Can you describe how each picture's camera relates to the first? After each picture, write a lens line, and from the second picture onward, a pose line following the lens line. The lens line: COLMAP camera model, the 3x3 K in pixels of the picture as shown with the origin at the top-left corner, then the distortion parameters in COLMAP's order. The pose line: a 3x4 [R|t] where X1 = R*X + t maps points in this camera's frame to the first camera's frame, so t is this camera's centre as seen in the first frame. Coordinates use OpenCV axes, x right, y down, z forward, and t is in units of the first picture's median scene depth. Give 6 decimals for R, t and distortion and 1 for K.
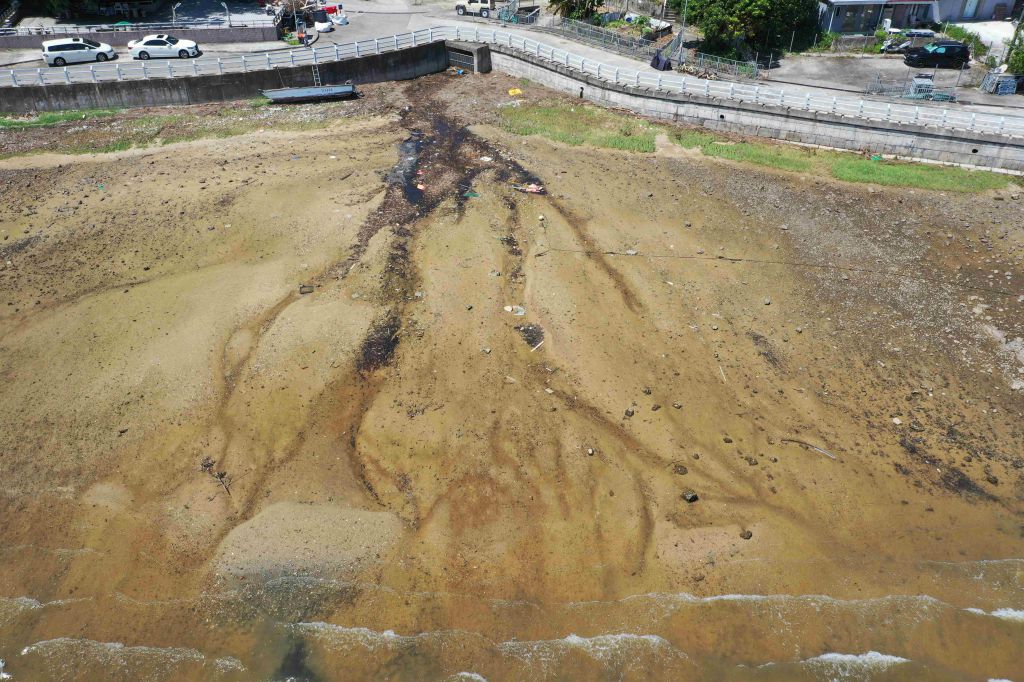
lens RADIAL K [[823.5, 0, 512.0], [0, 823.5, 341.0], [0, 0, 1]] dist [-0.004591, -0.004315]
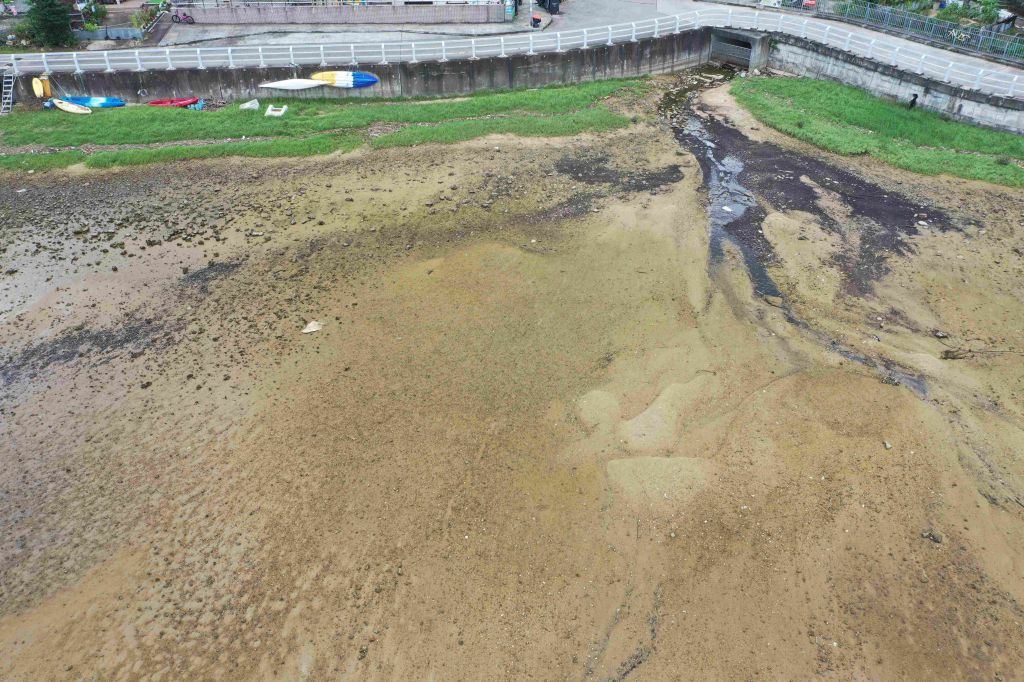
lens RADIAL K [[806.6, 0, 512.0], [0, 806.6, 341.0], [0, 0, 1]] dist [-0.008528, -0.005648]
pose [[0.988196, 0.074509, -0.133853, -0.161688], [-0.072939, 0.997198, 0.016603, -0.071676], [0.134715, -0.006644, 0.990862, 0.232460]]
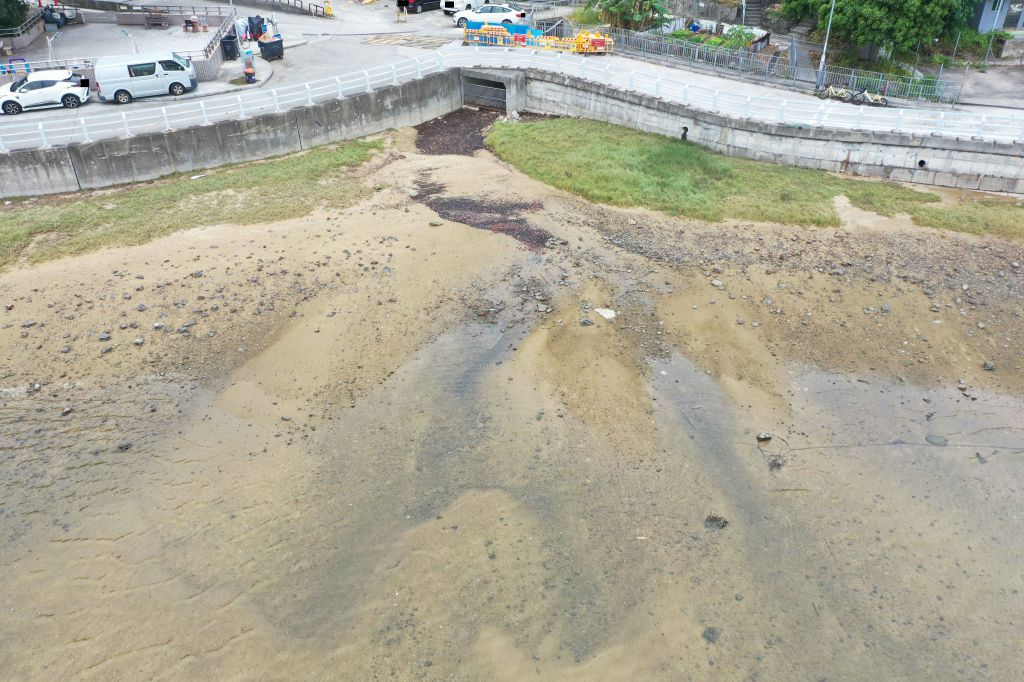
lens RADIAL K [[806.6, 0, 512.0], [0, 806.6, 341.0], [0, 0, 1]] dist [-0.008528, -0.005648]
pose [[0.993915, -0.074555, 0.081078, -0.122205], [0.076297, 0.996912, -0.018601, -0.133259], [-0.079440, 0.024674, 0.996534, 0.362135]]
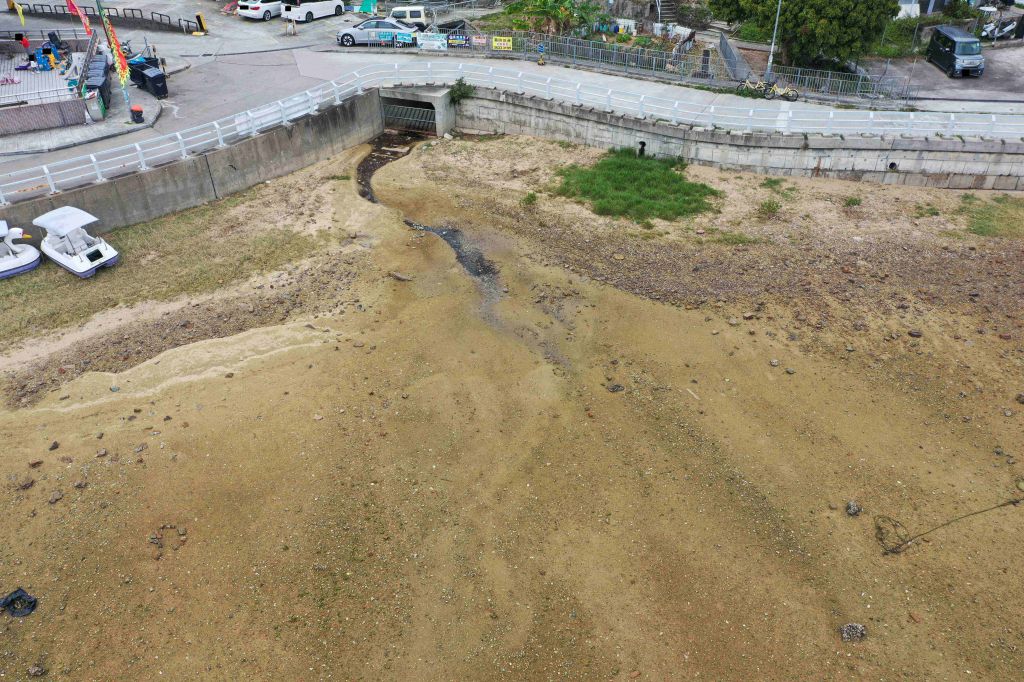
lens RADIAL K [[806.6, 0, 512.0], [0, 806.6, 341.0], [0, 0, 1]] dist [-0.008528, -0.005648]
pose [[0.952709, -0.185014, 0.241070, -0.186006], [0.185712, 0.982400, 0.020028, -0.190680], [-0.240533, 0.025689, 0.970301, 0.435215]]
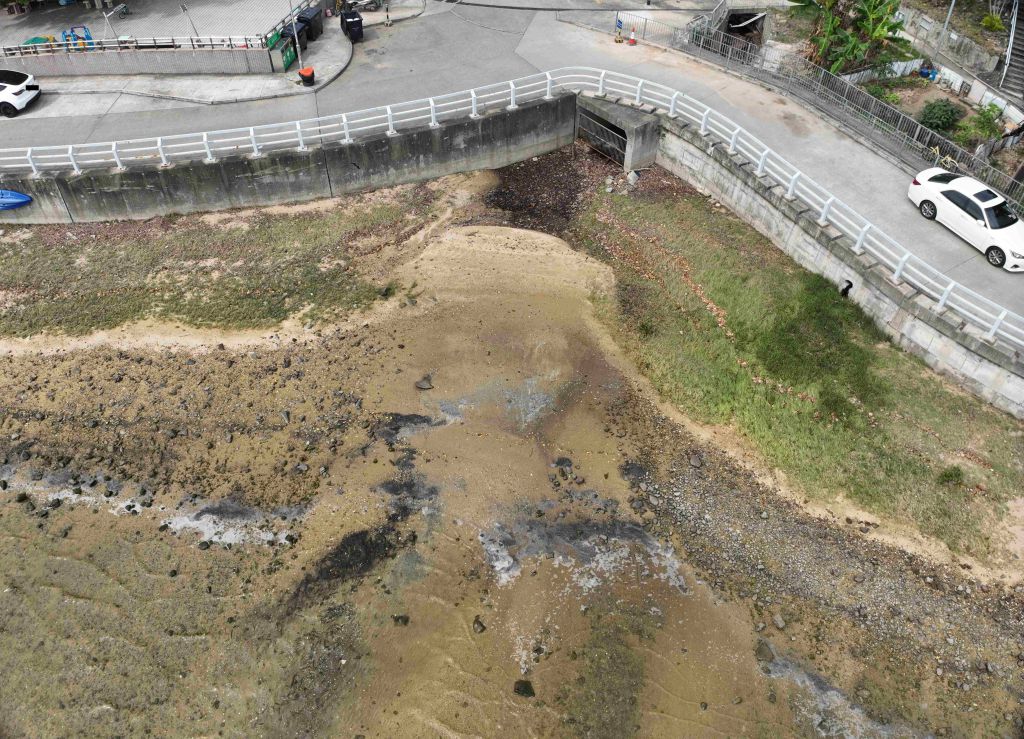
lens RADIAL K [[751.8, 0, 512.0], [0, 751.8, 369.5], [0, 0, 1]] dist [-0.116119, 0.001297]
pose [[0.973550, 0.160959, -0.162150, -0.020845], [-0.126111, 0.970375, 0.206080, -0.321453], [0.190517, -0.180180, 0.965007, 0.577710]]
